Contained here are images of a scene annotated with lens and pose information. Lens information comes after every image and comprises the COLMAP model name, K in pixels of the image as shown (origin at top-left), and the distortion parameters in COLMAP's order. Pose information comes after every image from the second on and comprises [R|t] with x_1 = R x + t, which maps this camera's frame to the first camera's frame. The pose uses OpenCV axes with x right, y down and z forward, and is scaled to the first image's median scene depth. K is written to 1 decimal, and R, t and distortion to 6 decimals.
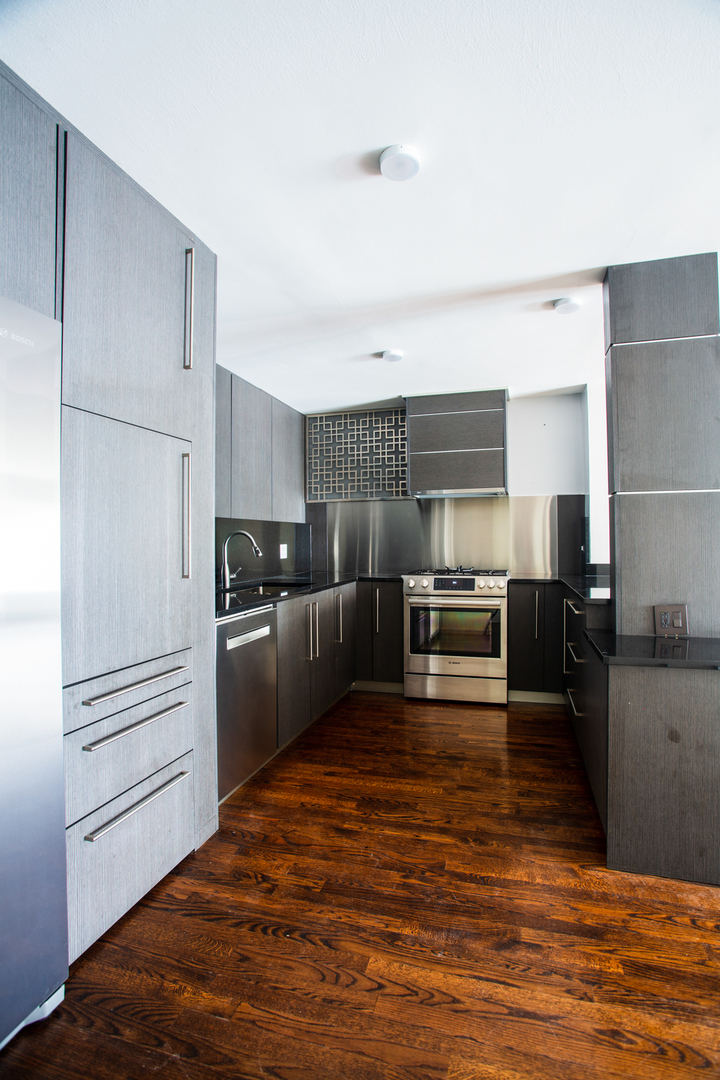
lens RADIAL K [[547.2, 0, 371.1], [0, 547.2, 534.6], [0, 0, 1]] dist [-0.035232, 0.019209]
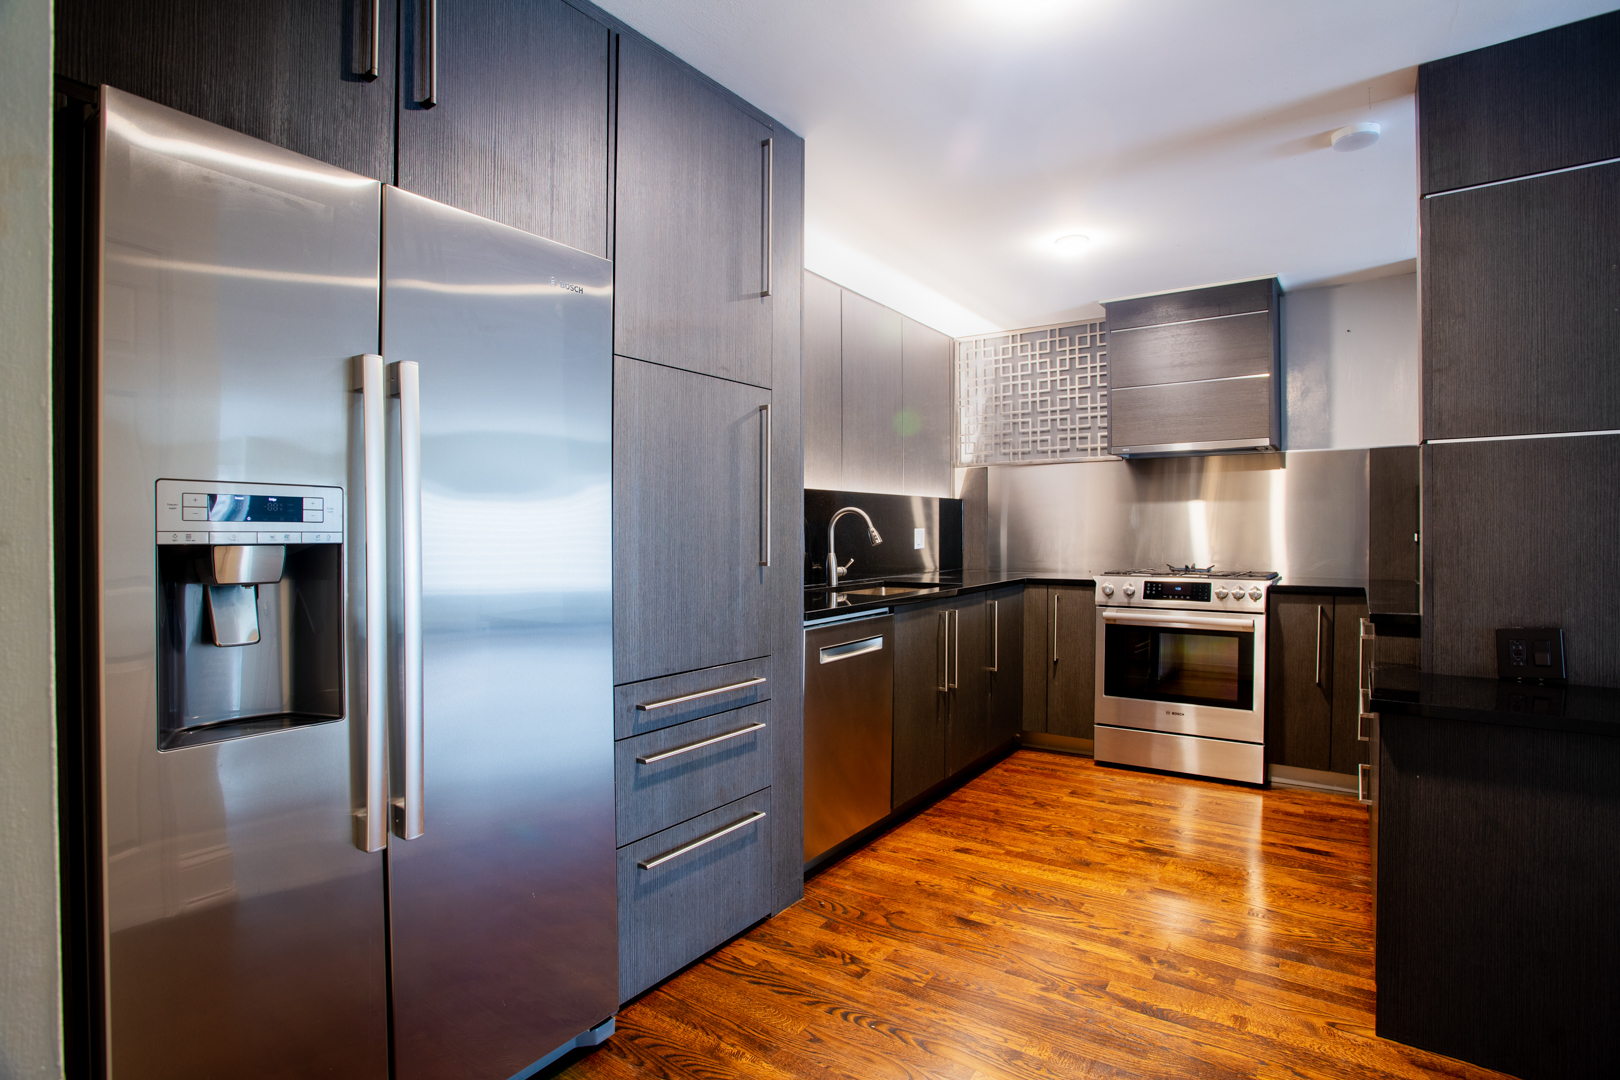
lens RADIAL K [[820.8, 0, 802.7], [0, 820.8, 526.2], [0, 0, 1]] dist [-0.035232, 0.019209]
pose [[0.948792, 0.004136, -0.315874, 0.080834], [-0.000811, 0.999943, 0.010658, 0.010494], [0.315900, -0.009855, 0.948741, -0.089877]]
